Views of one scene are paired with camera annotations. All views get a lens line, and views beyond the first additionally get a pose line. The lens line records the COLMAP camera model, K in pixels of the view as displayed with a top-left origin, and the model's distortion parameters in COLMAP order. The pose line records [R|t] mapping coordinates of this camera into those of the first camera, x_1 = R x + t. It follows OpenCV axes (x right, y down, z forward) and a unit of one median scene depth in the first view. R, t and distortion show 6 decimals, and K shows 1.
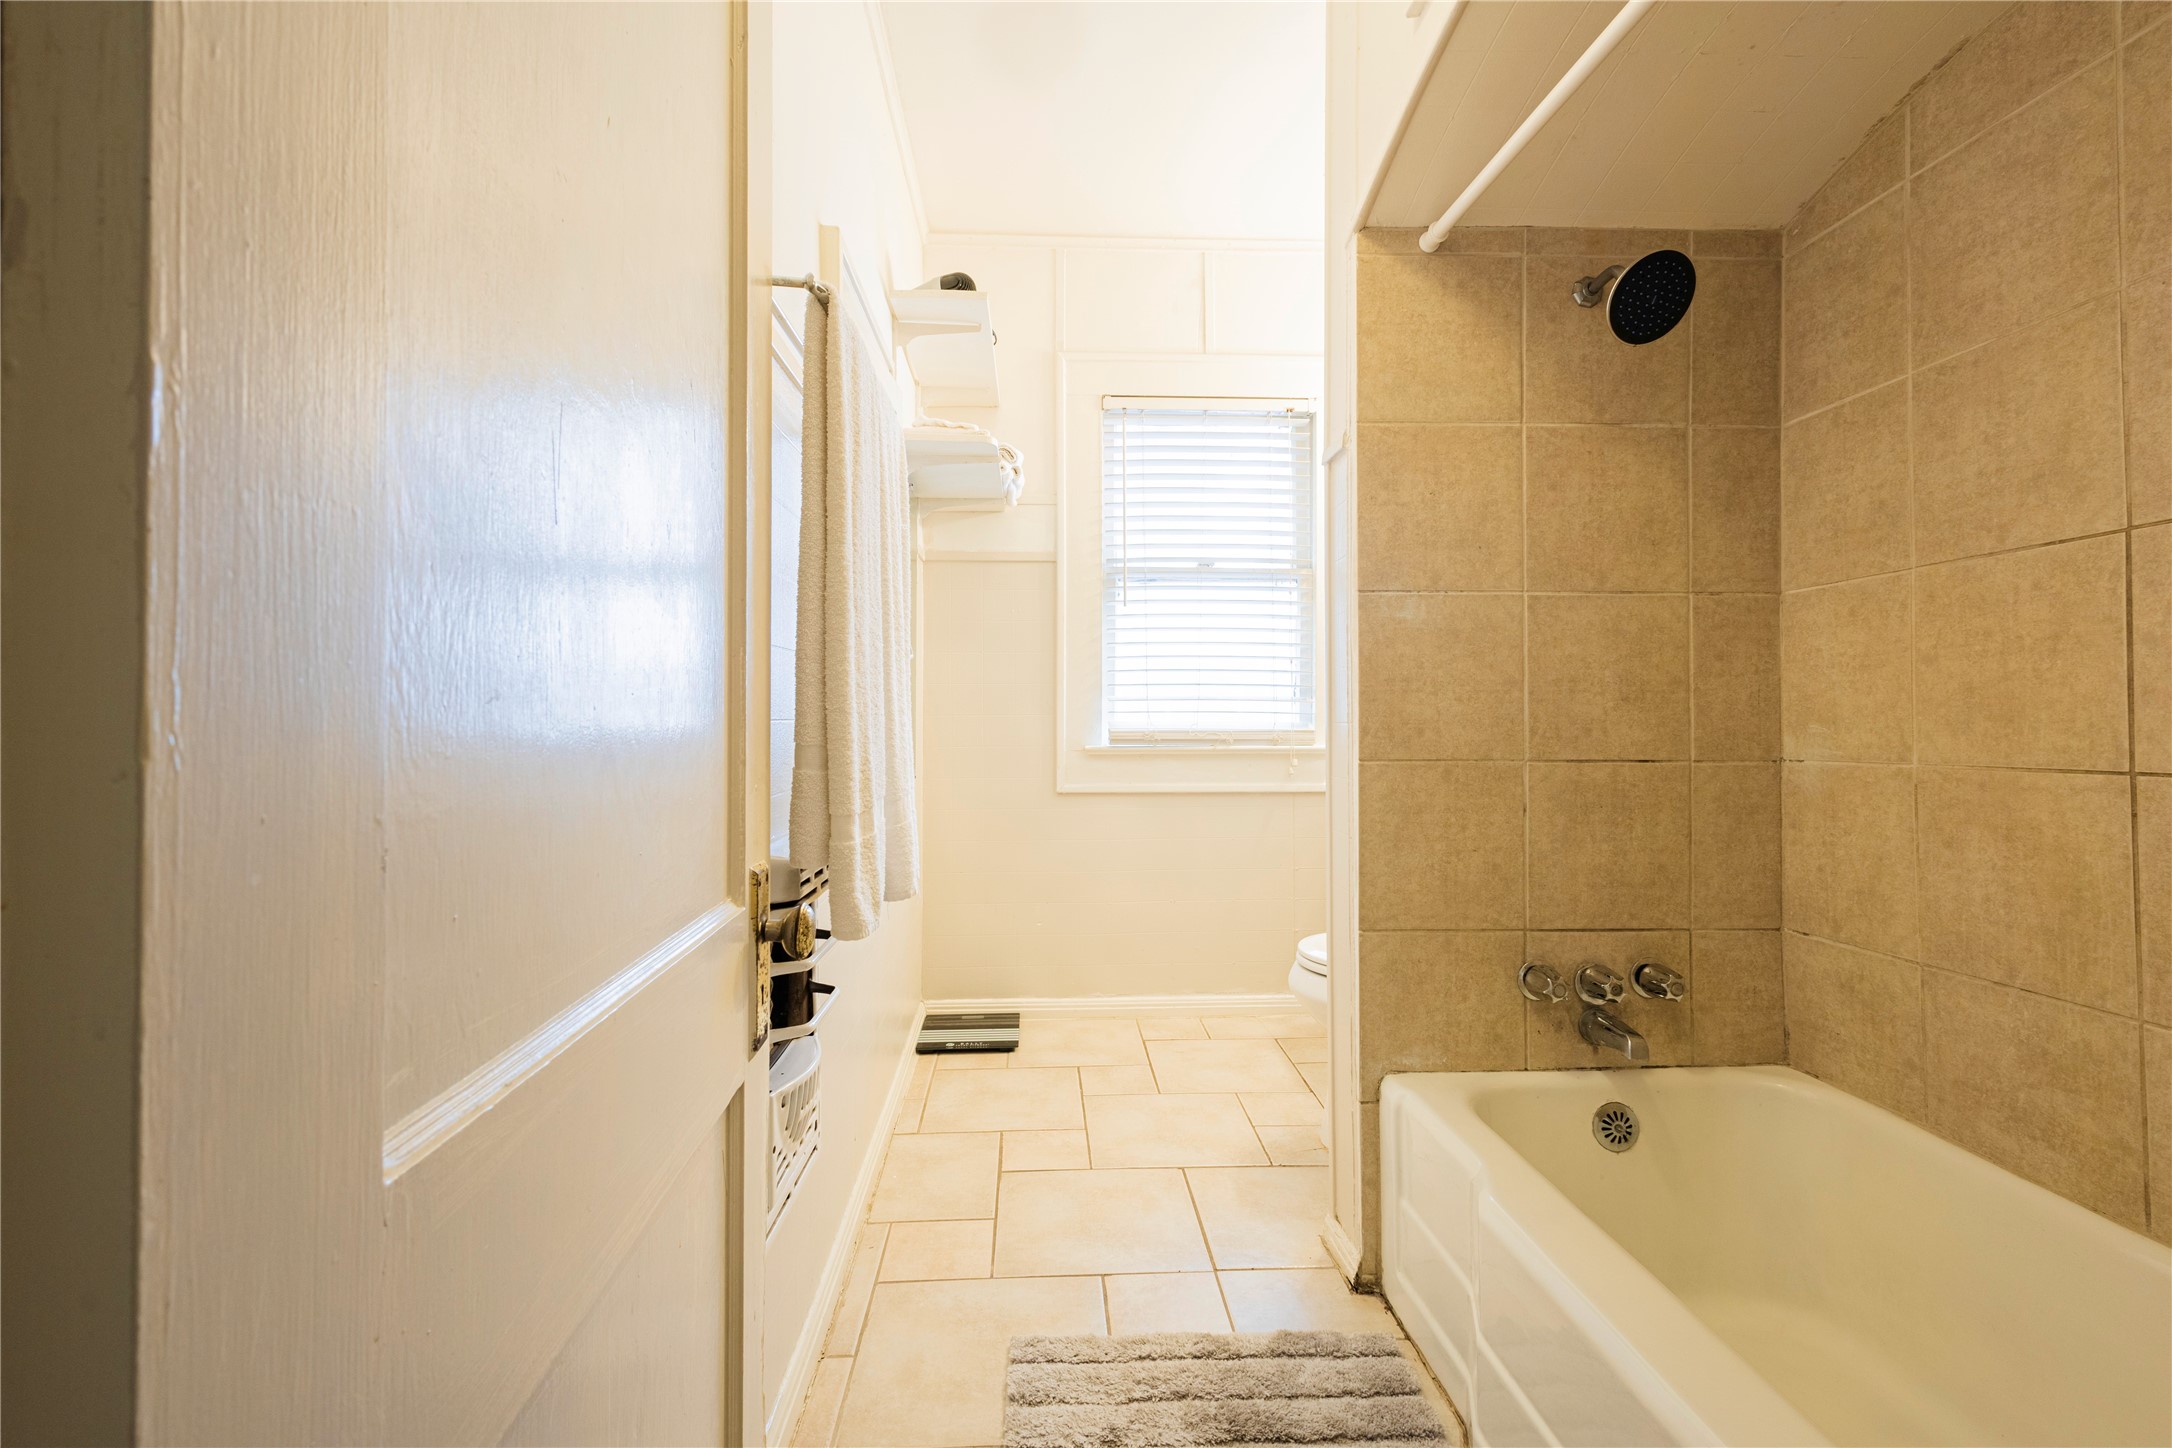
lens RADIAL K [[1015.3, 0, 1085.0], [0, 1015.3, 717.6], [0, 0, 1]] dist [-0.006228, -0.000052]
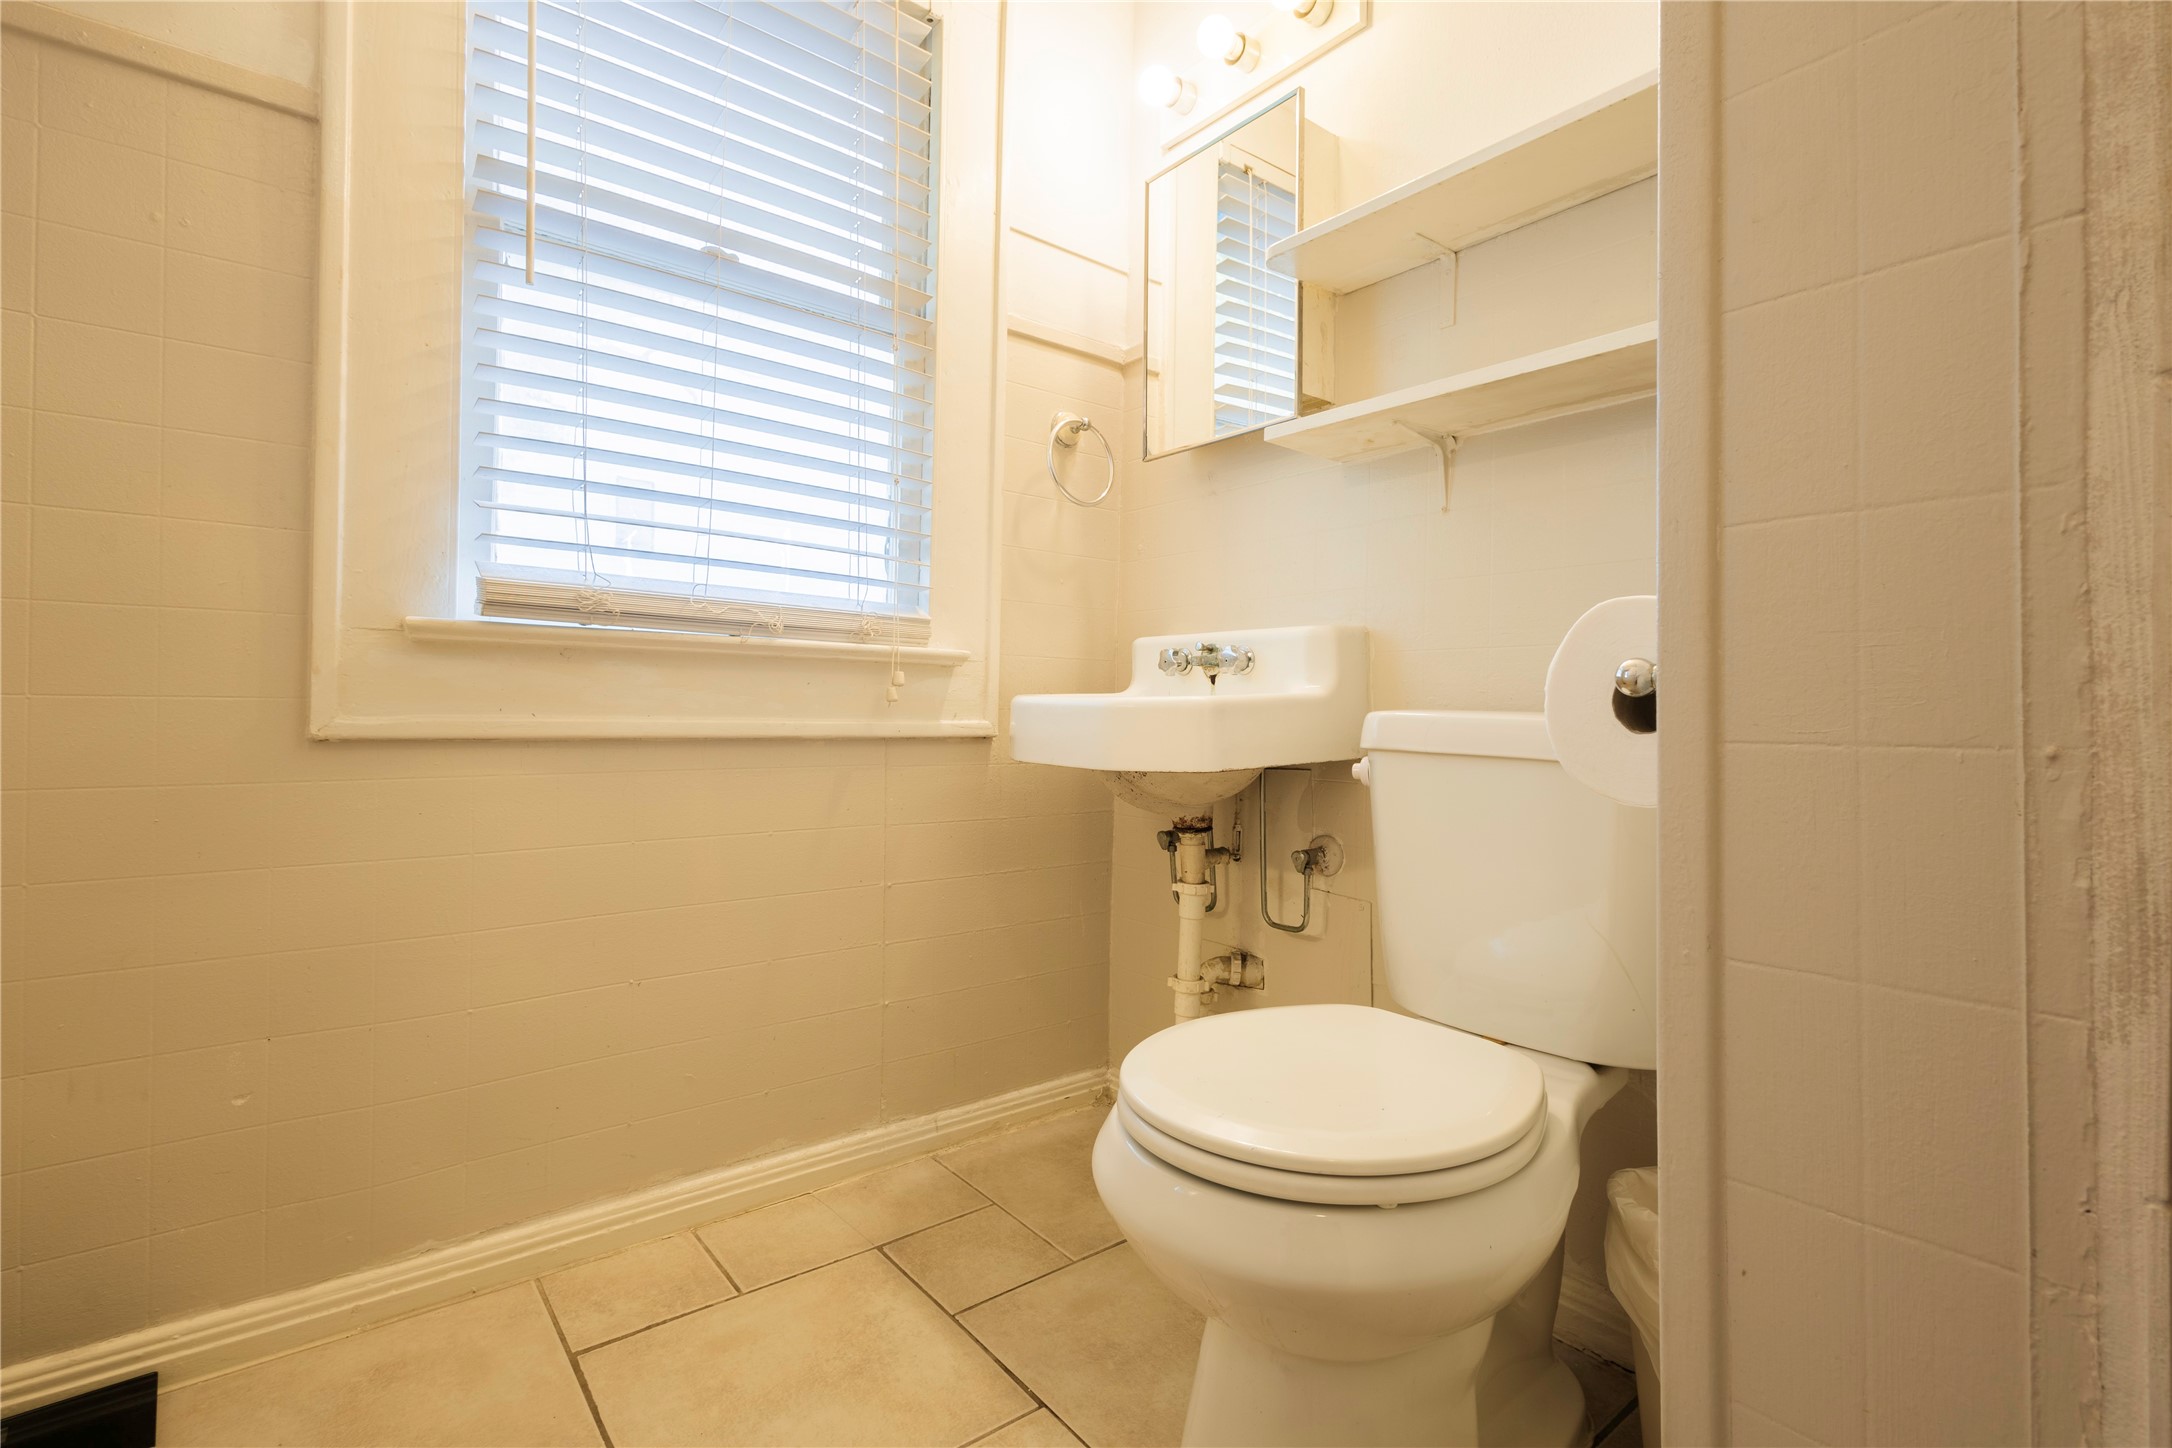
lens RADIAL K [[1015.3, 0, 1096.0], [0, 1015.3, 695.1], [0, 0, 1]] dist [-0.006228, -0.000052]
pose [[0.811038, 0.013396, 0.584841, -0.011062], [-0.009964, 0.999909, -0.009086, 0.056959], [-0.584909, 0.001542, 0.811097, 0.533696]]
